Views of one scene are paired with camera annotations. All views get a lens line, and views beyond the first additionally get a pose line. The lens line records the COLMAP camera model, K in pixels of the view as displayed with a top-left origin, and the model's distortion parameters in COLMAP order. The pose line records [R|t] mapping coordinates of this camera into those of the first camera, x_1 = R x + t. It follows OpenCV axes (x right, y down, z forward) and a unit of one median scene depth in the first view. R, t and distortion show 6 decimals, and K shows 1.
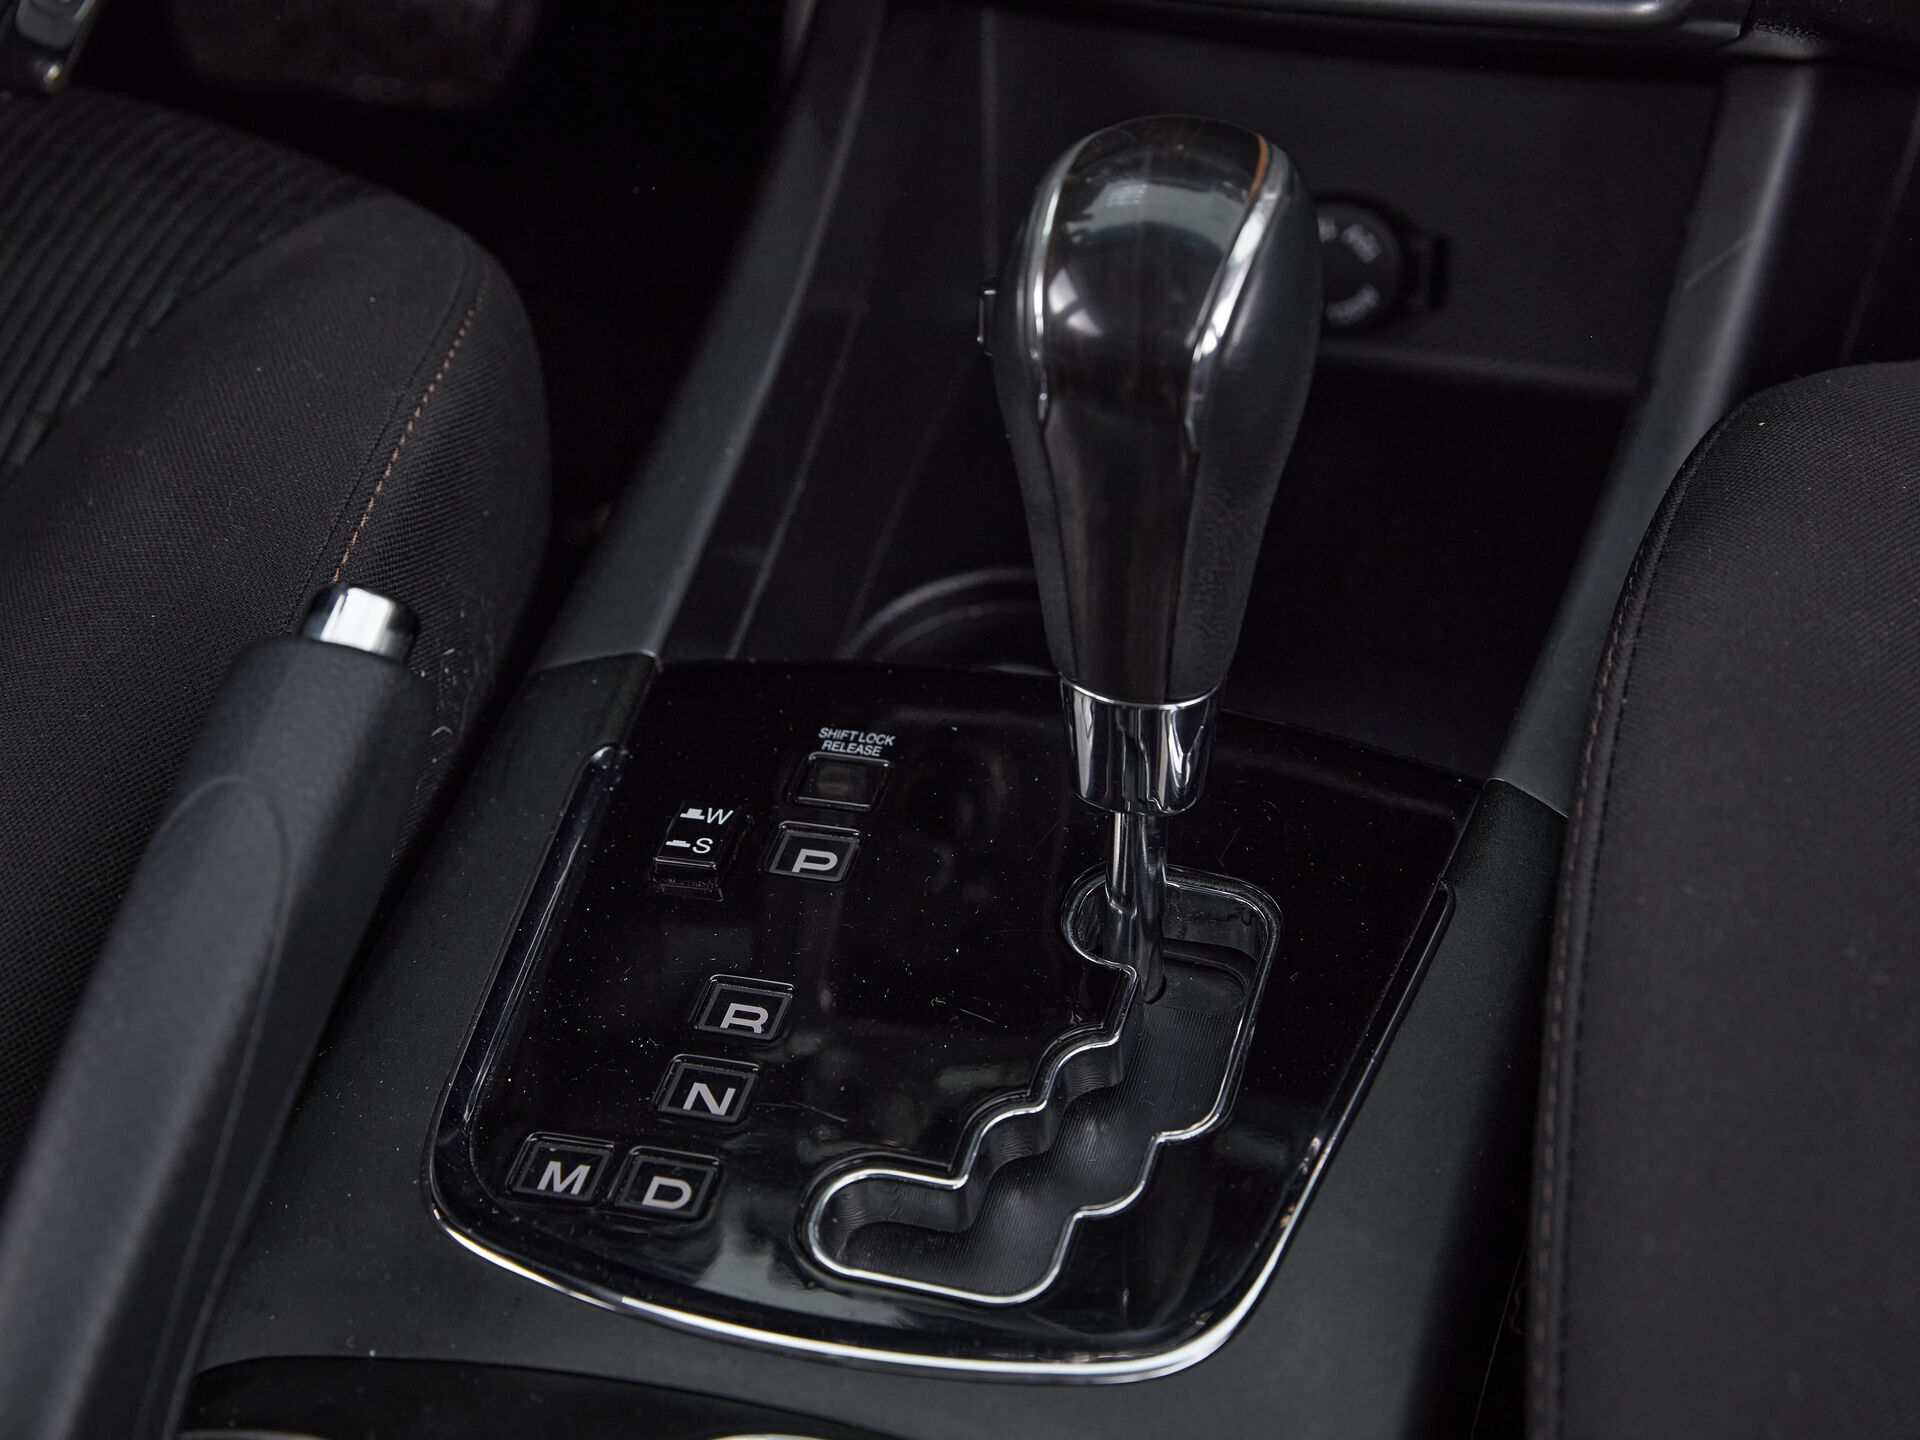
lens RADIAL K [[4033.5, 0, 931.4], [0, 4033.5, 724.1], [0, 0, 1]] dist [-0.069026, 0.164402]
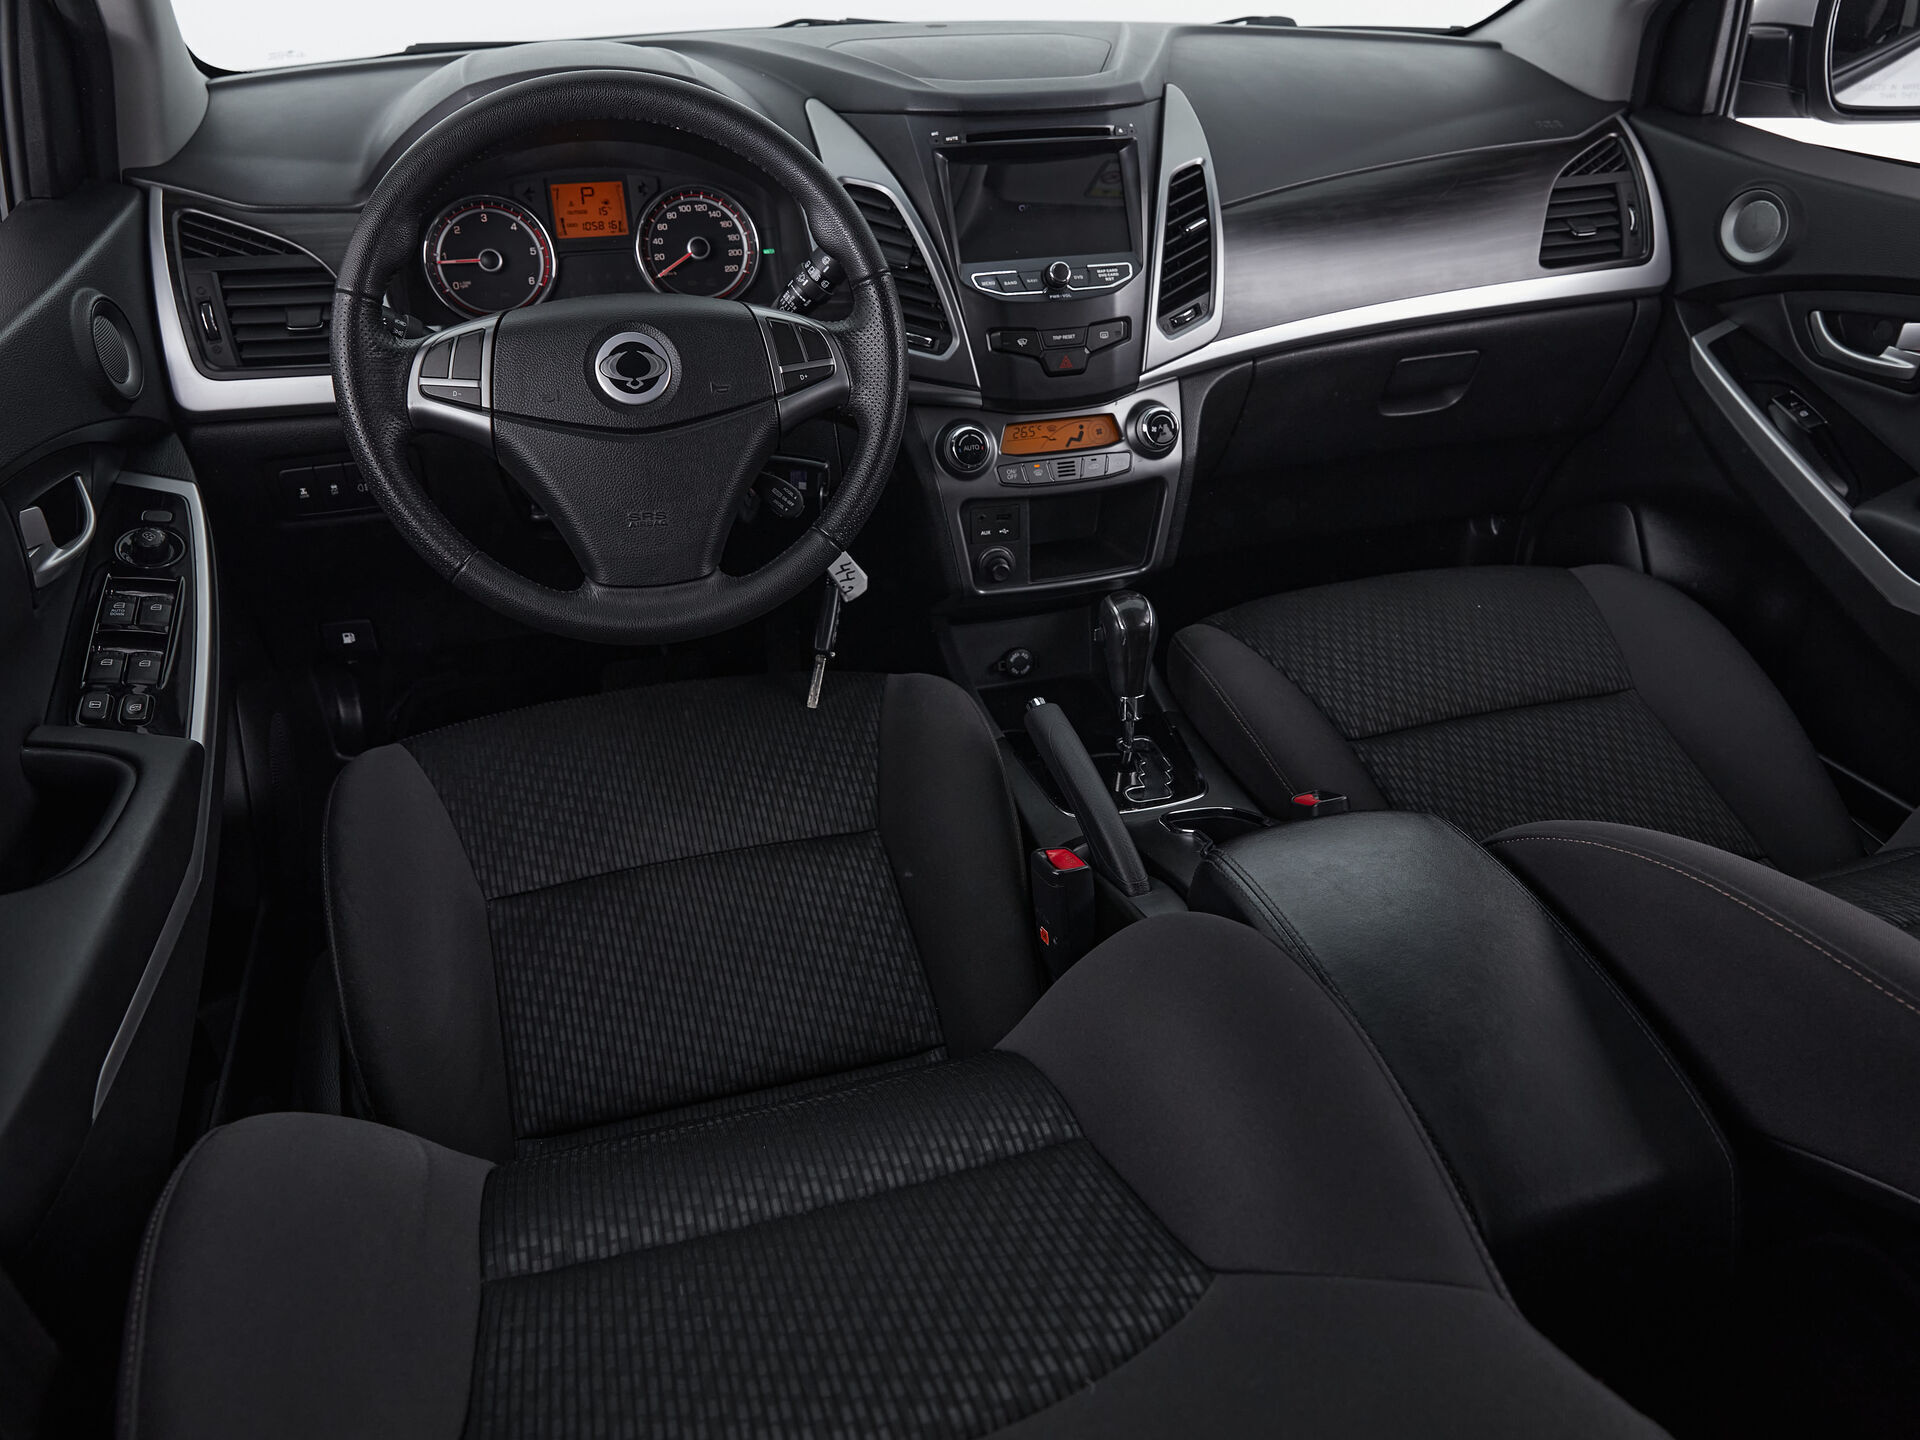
lens RADIAL K [[1449.6, 0, 980.6], [0, 1449.6, 708.8], [0, 0, 1]] dist [-0.008122, -0.003937]
pose [[0.832934, -0.225038, 0.505548, -1.094102], [0.323516, 0.939215, -0.114942, 0.161868], [-0.448952, 0.259292, 0.855108, -0.561364]]
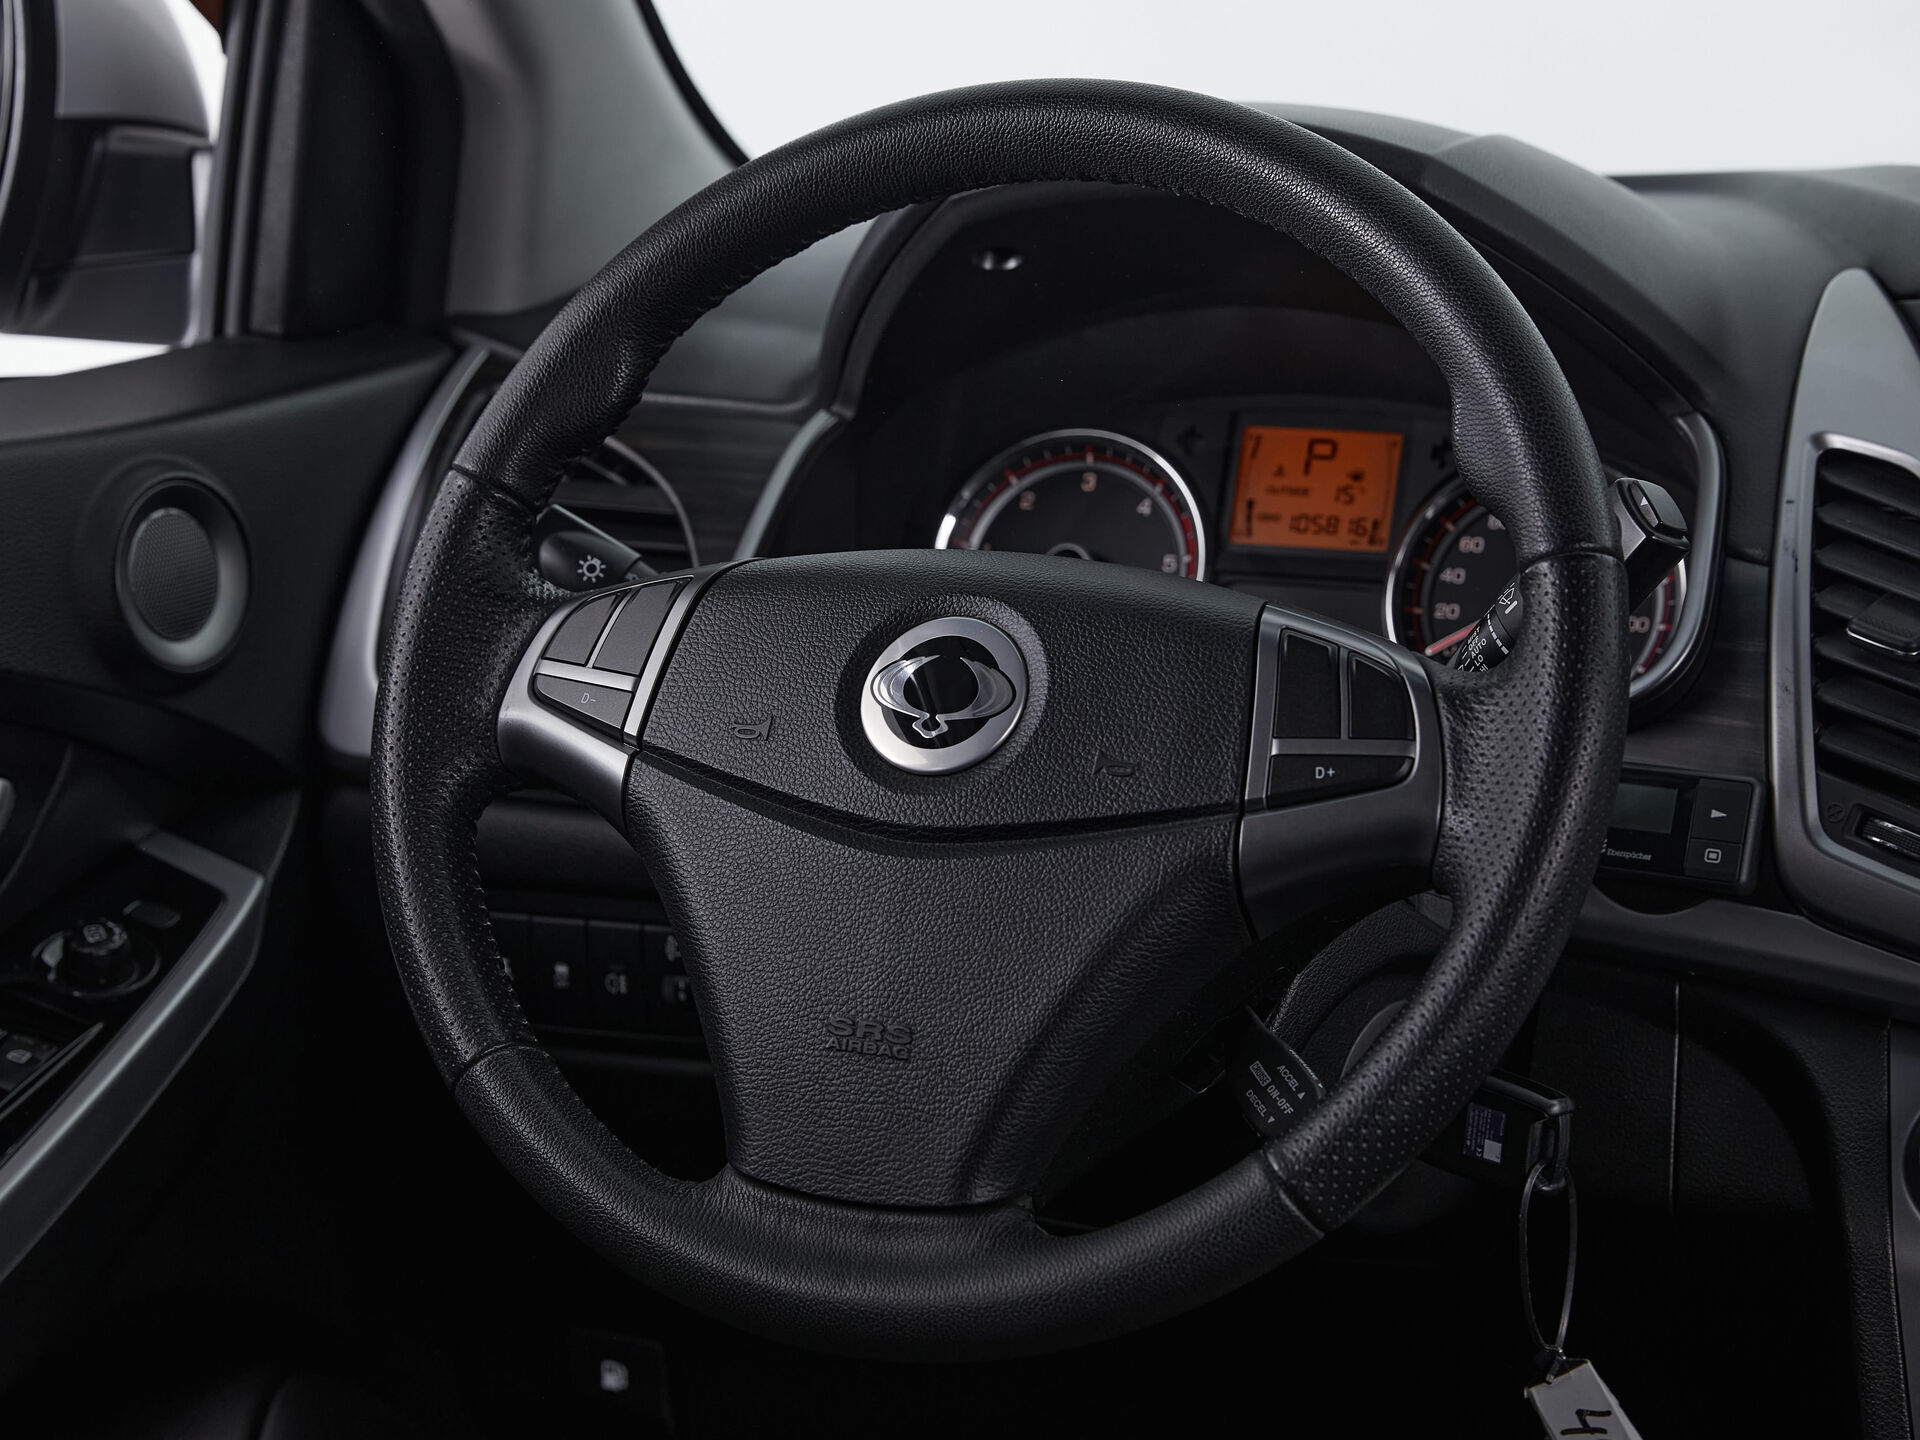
lens RADIAL K [[4033.5, 0, 931.4], [0, 4033.5, 724.1], [0, 0, 1]] dist [-0.069026, 0.164402]
pose [[0.992871, 0.087830, -0.080574, -0.417934], [-0.117499, 0.834723, -0.537988, 0.503462], [0.020006, 0.543620, 0.839093, -0.683138]]
